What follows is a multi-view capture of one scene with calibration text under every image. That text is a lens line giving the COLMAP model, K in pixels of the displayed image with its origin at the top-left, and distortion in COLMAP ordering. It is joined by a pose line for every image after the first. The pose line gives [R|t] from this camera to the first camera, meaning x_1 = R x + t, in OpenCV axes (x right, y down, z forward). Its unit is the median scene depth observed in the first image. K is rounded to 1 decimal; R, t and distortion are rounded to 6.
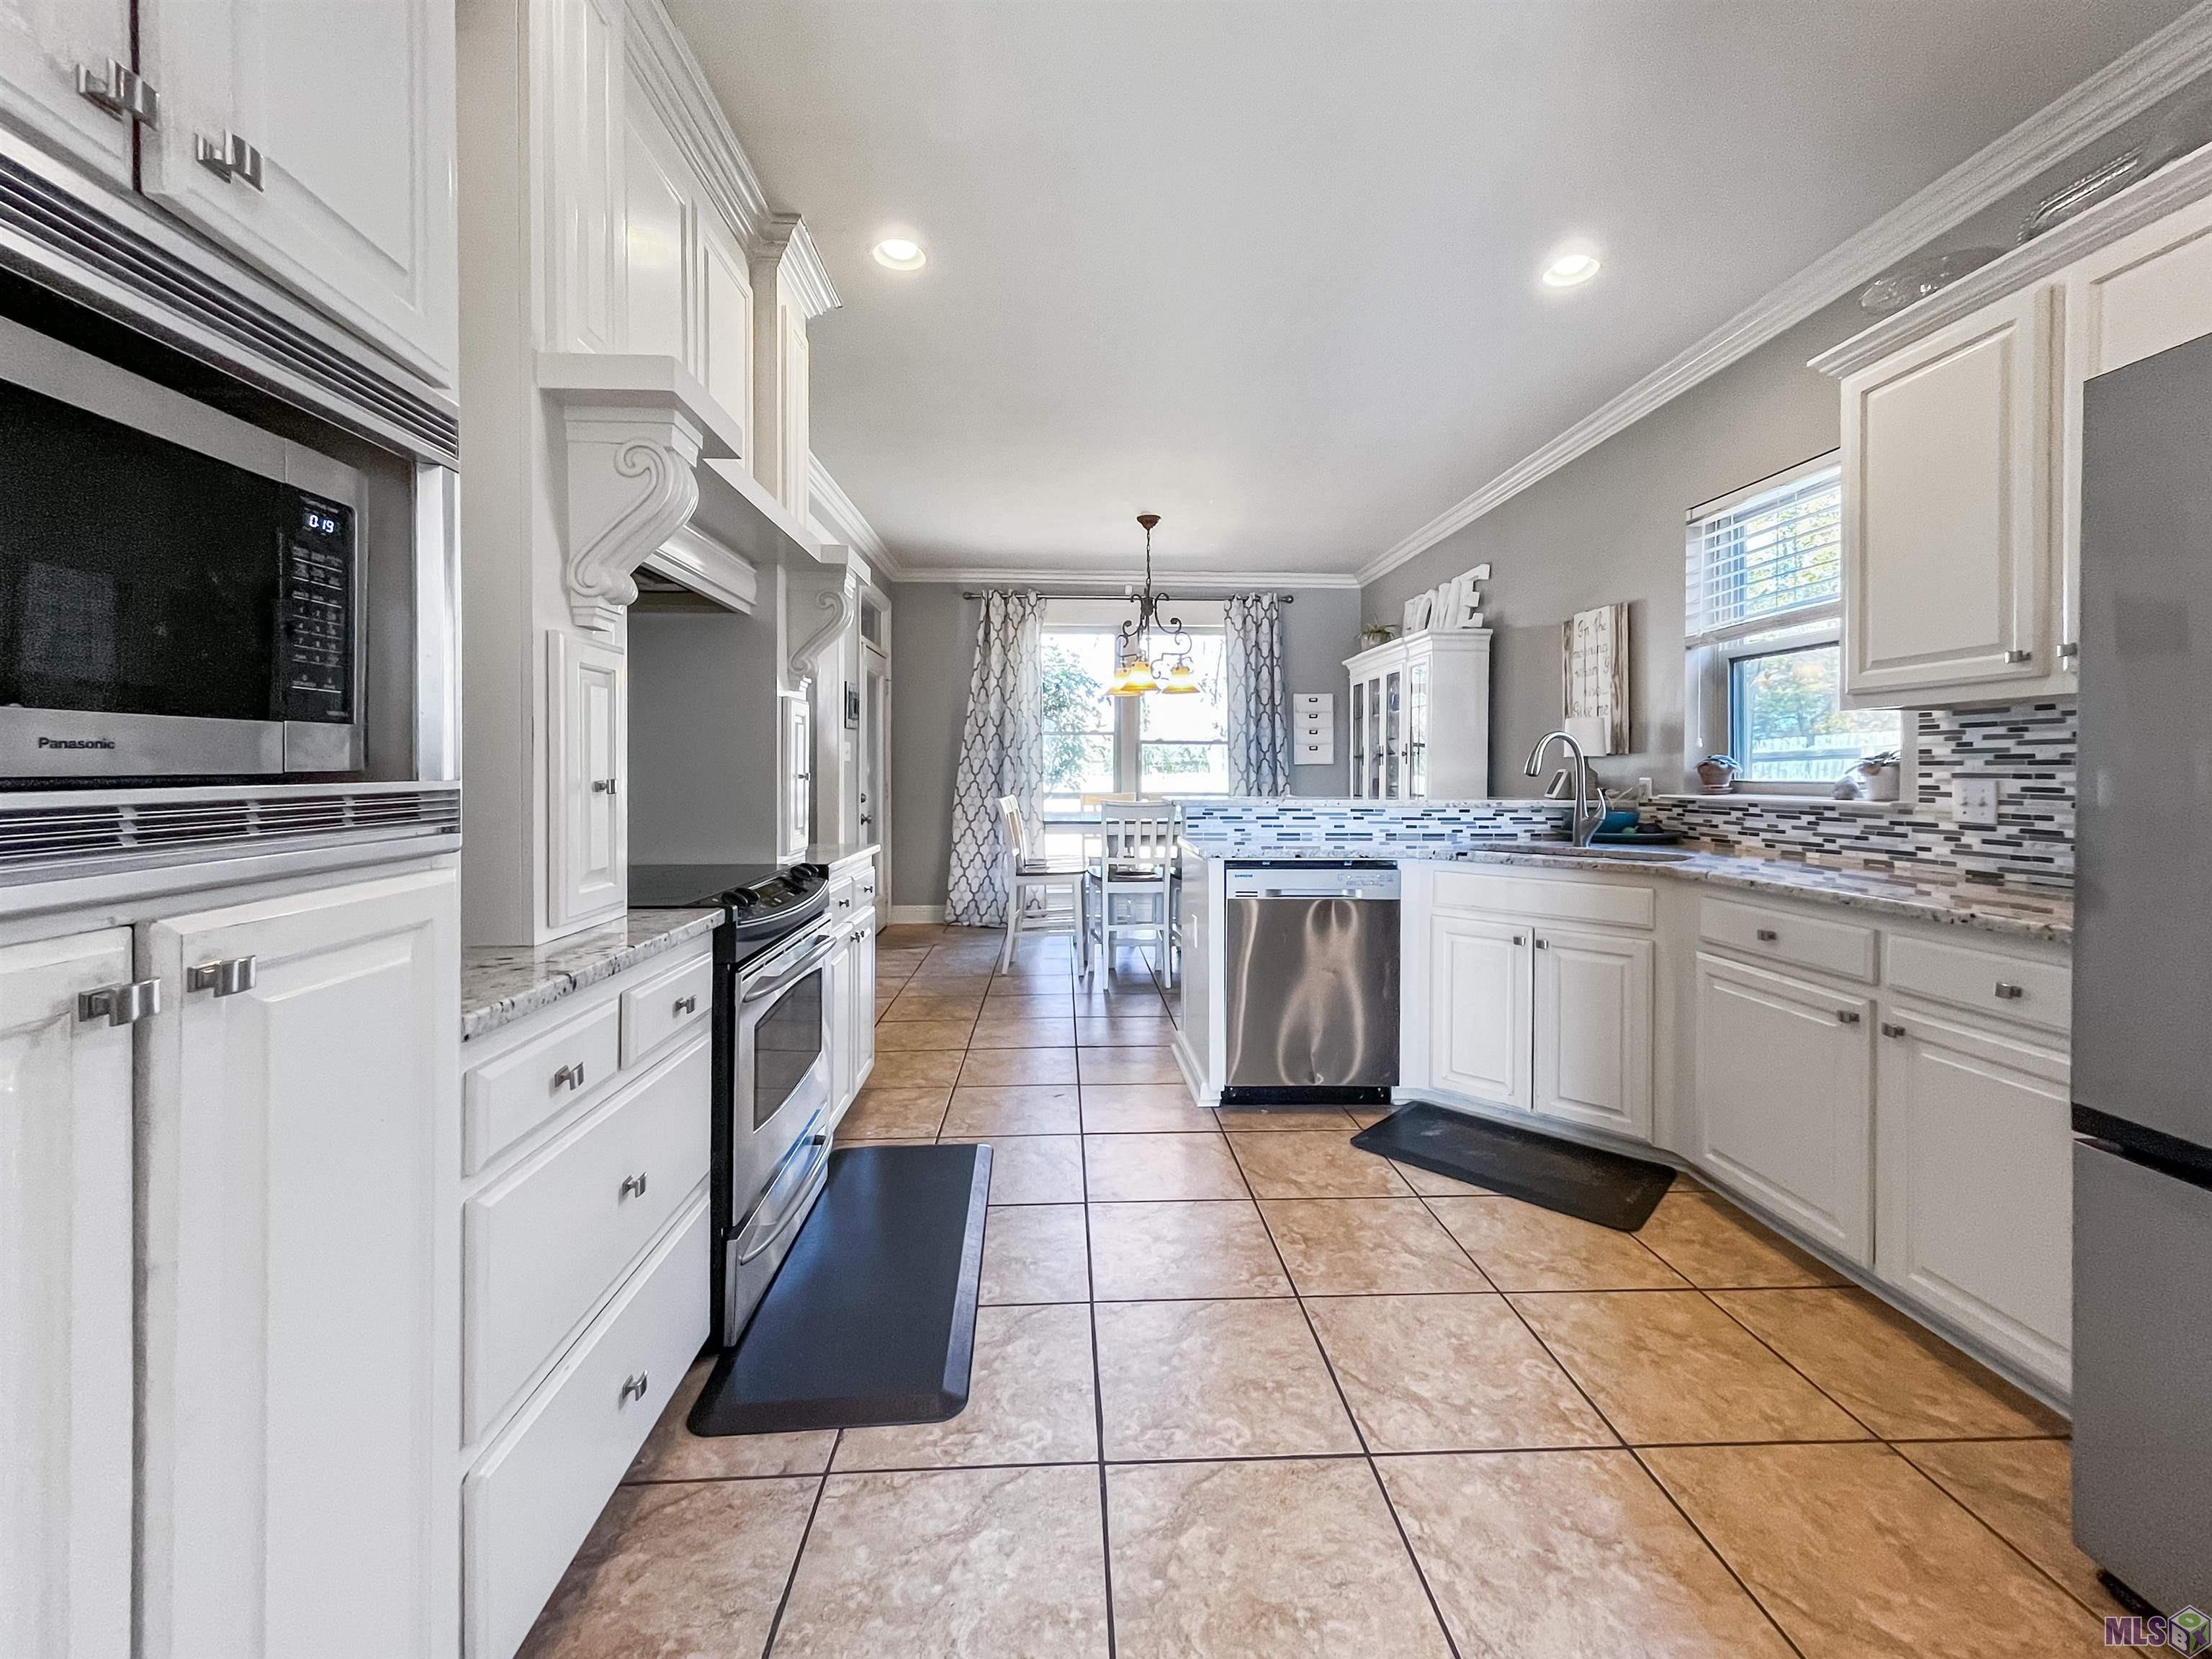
lens RADIAL K [[906.2, 0, 1105.0], [0, 906.2, 780.8], [0, 0, 1]] dist [0.006254, 0.000147]
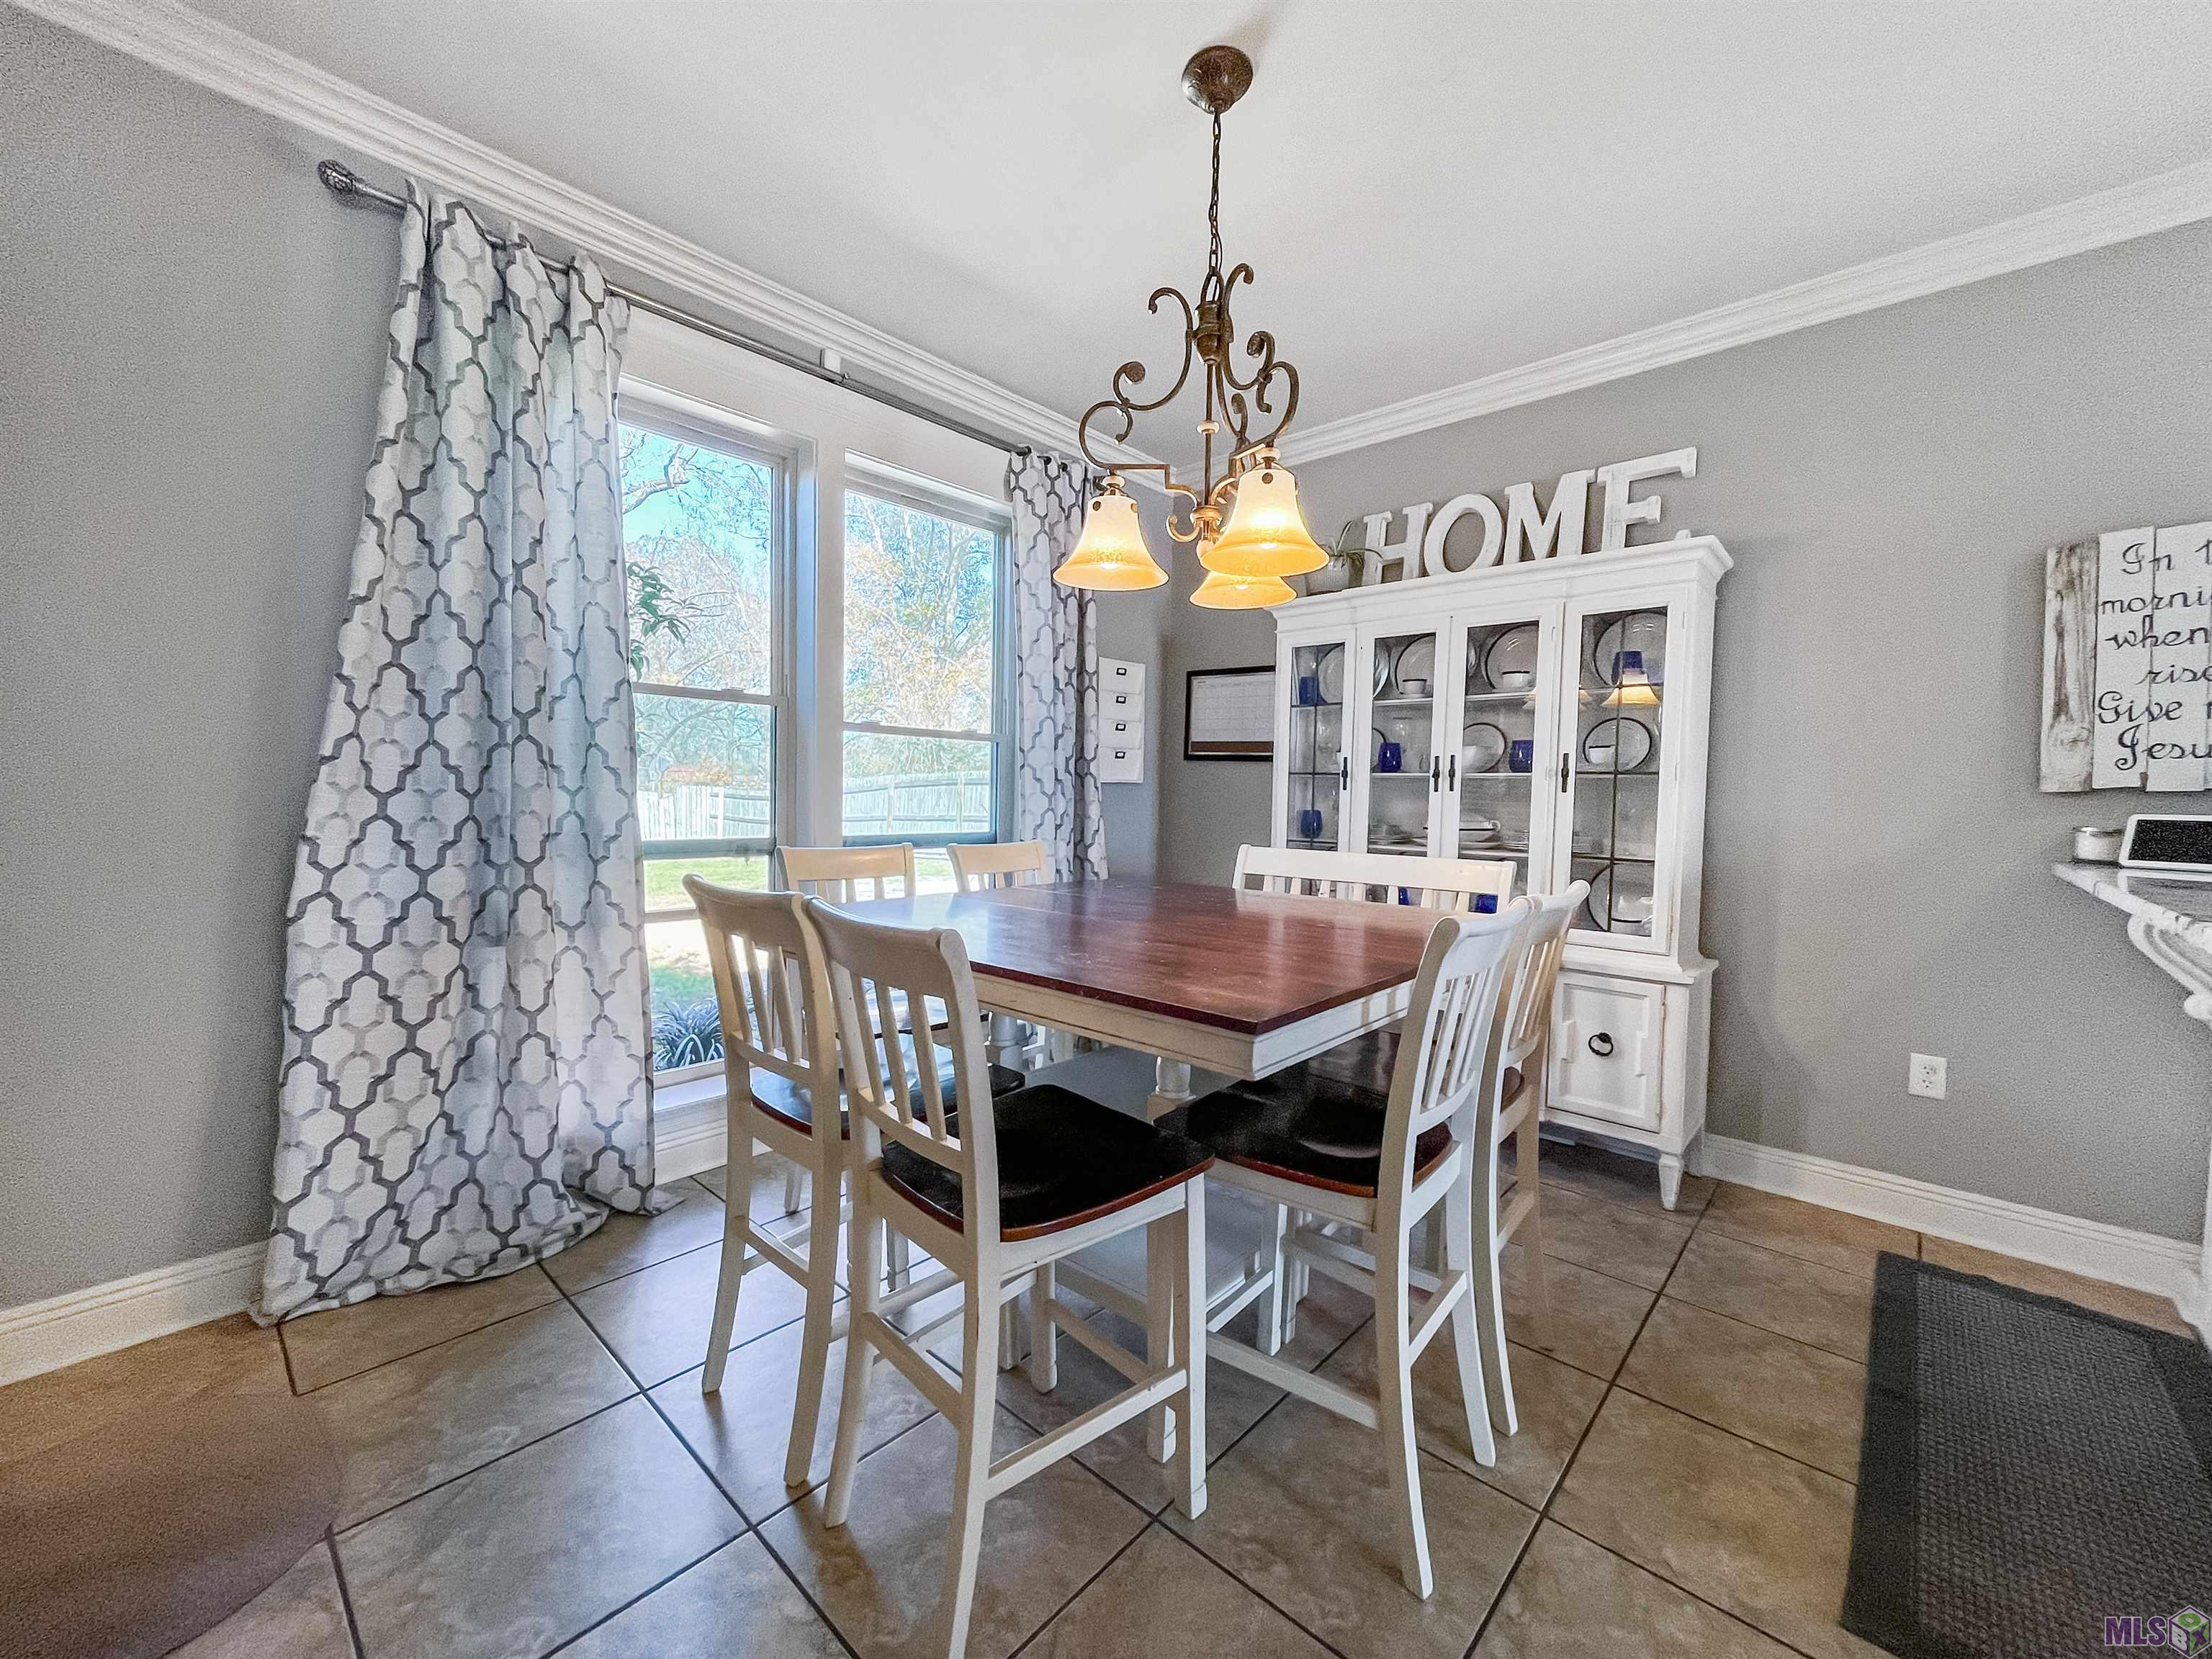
lens RADIAL K [[883.7, 0, 1106.0], [0, 883.7, 829.5], [0, 0, 1]] dist [0.007981, 0.000119]
pose [[0.713205, -0.017723, 0.700731, -0.401796], [-0.011187, 0.999265, 0.036660, -0.020664], [-0.700866, -0.033985, 0.712483, 1.381115]]
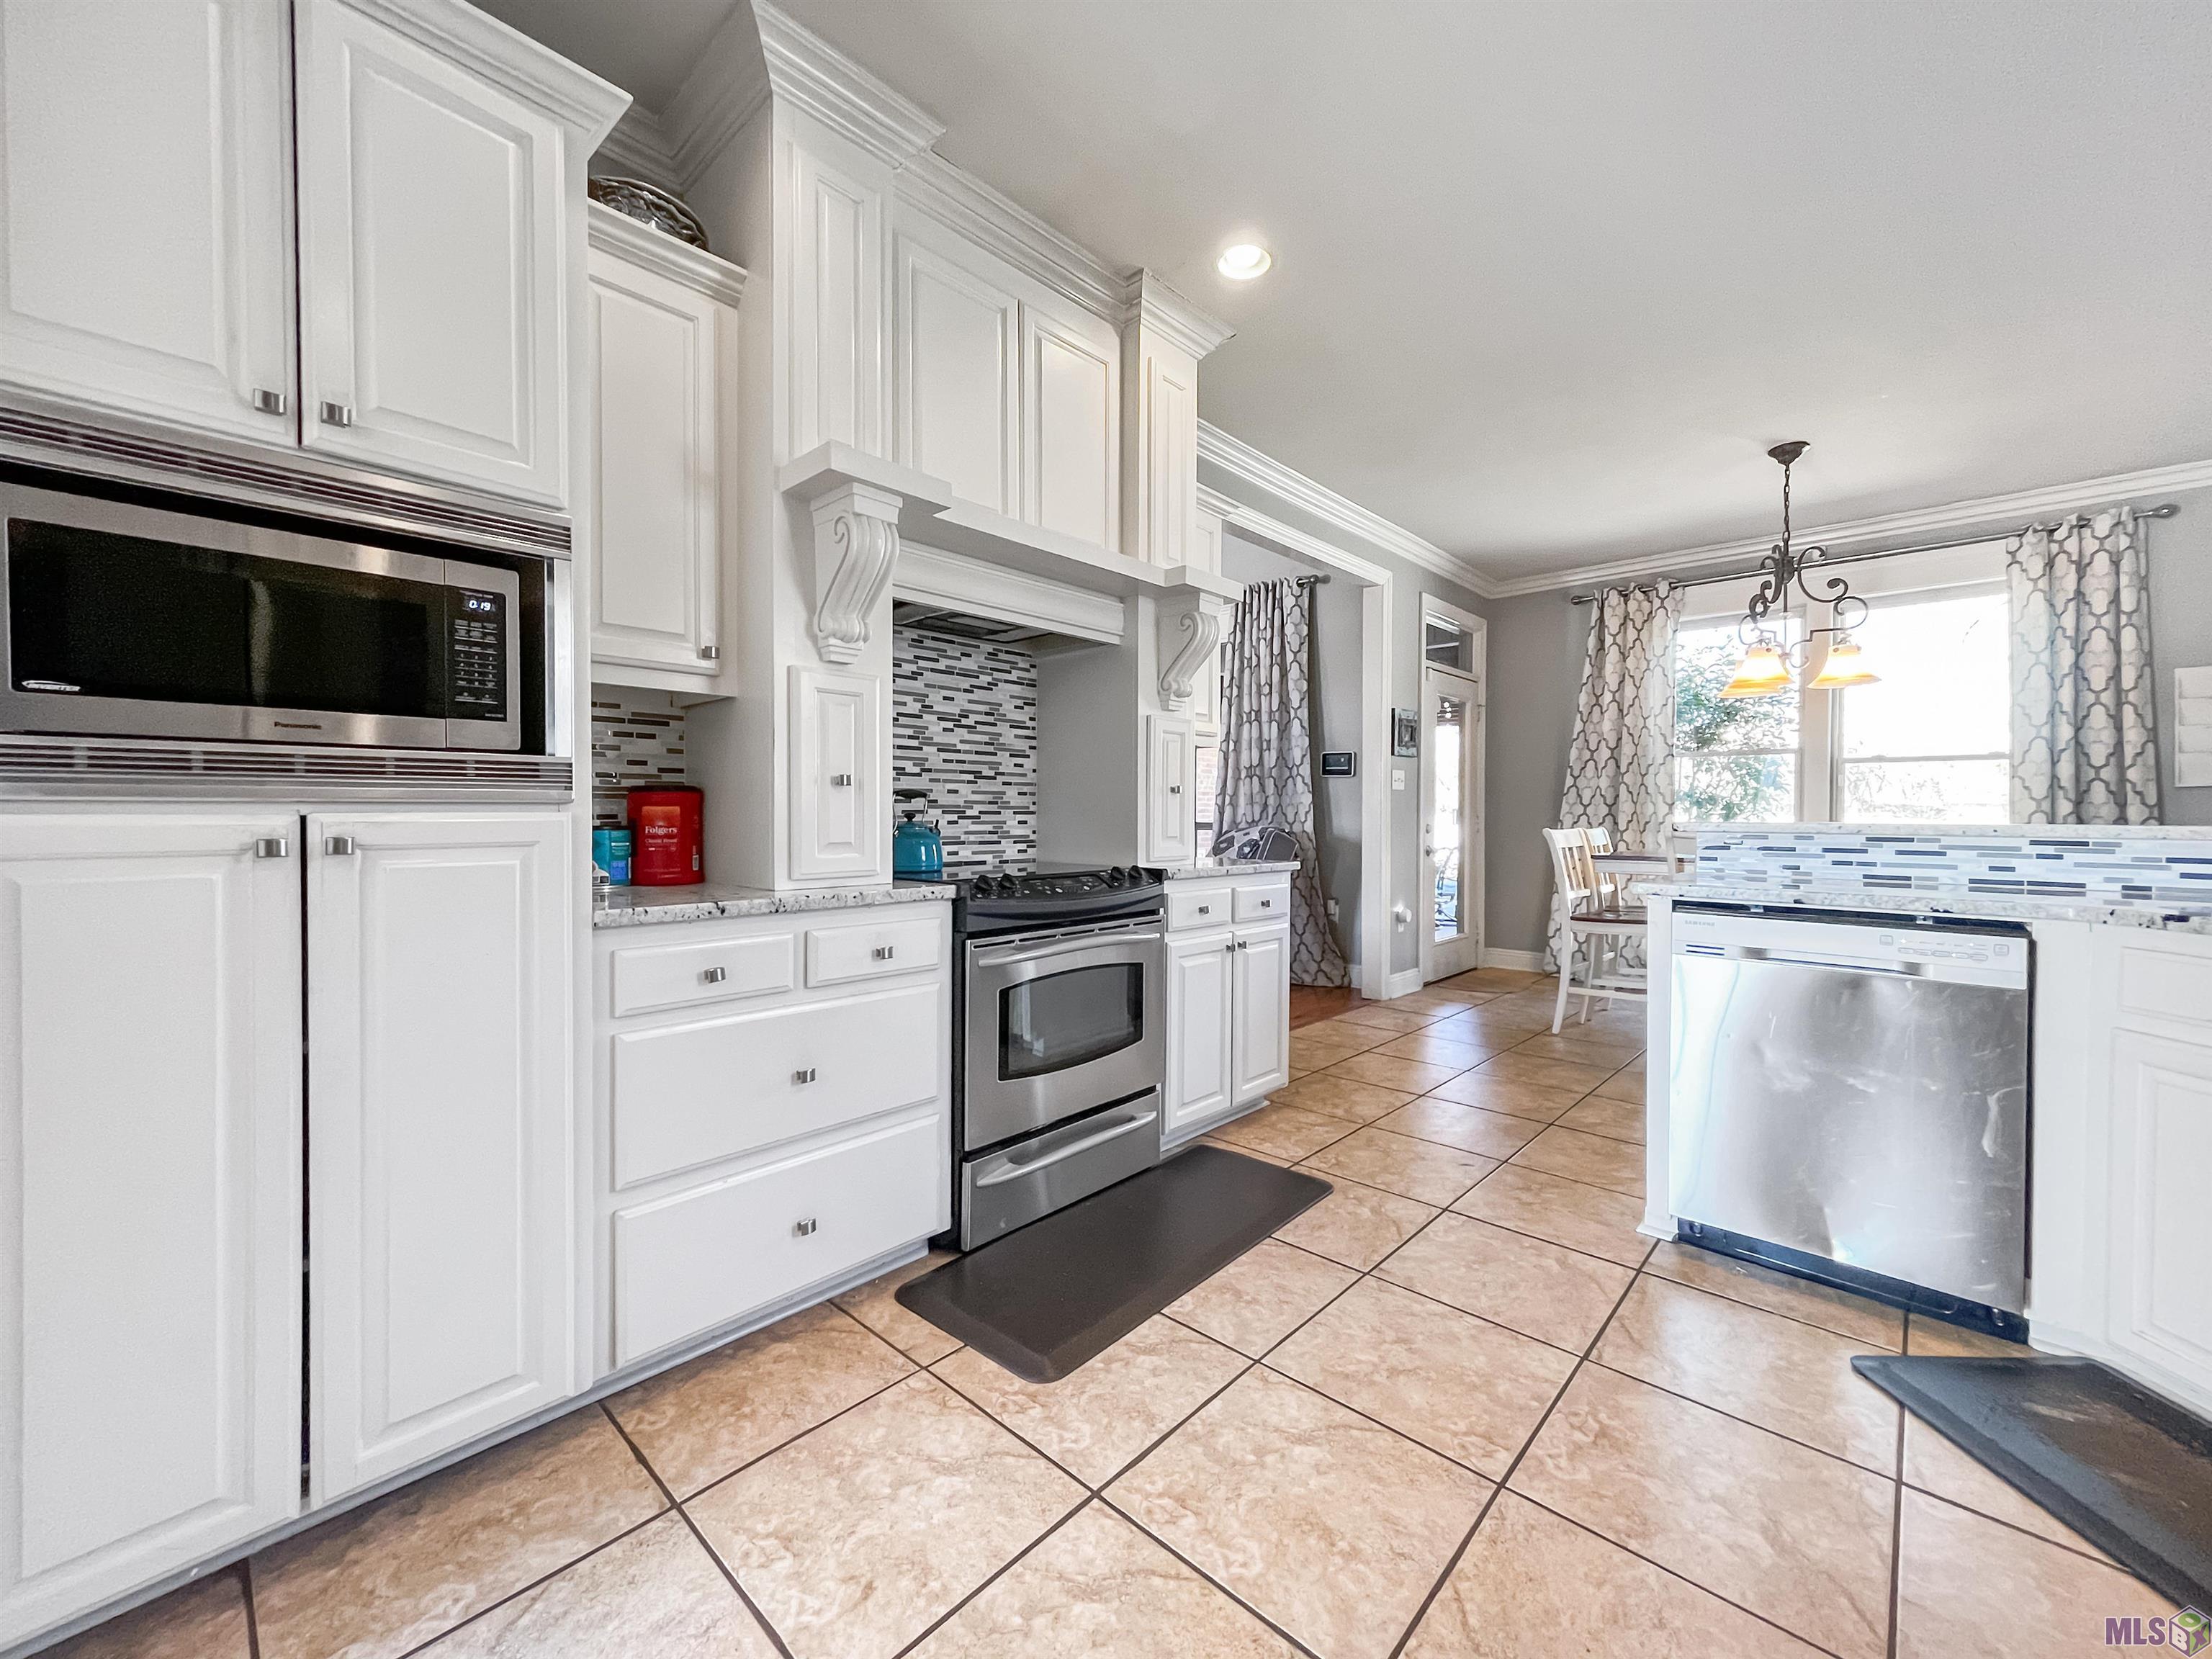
lens RADIAL K [[883.7, 0, 1106.0], [0, 883.7, 829.5], [0, 0, 1]] dist [0.007981, 0.000119]
pose [[0.693793, 0.013104, -0.720055, 0.332809], [-0.011704, 0.999908, 0.006919, 0.033165], [0.720079, 0.003627, 0.693883, 0.192843]]
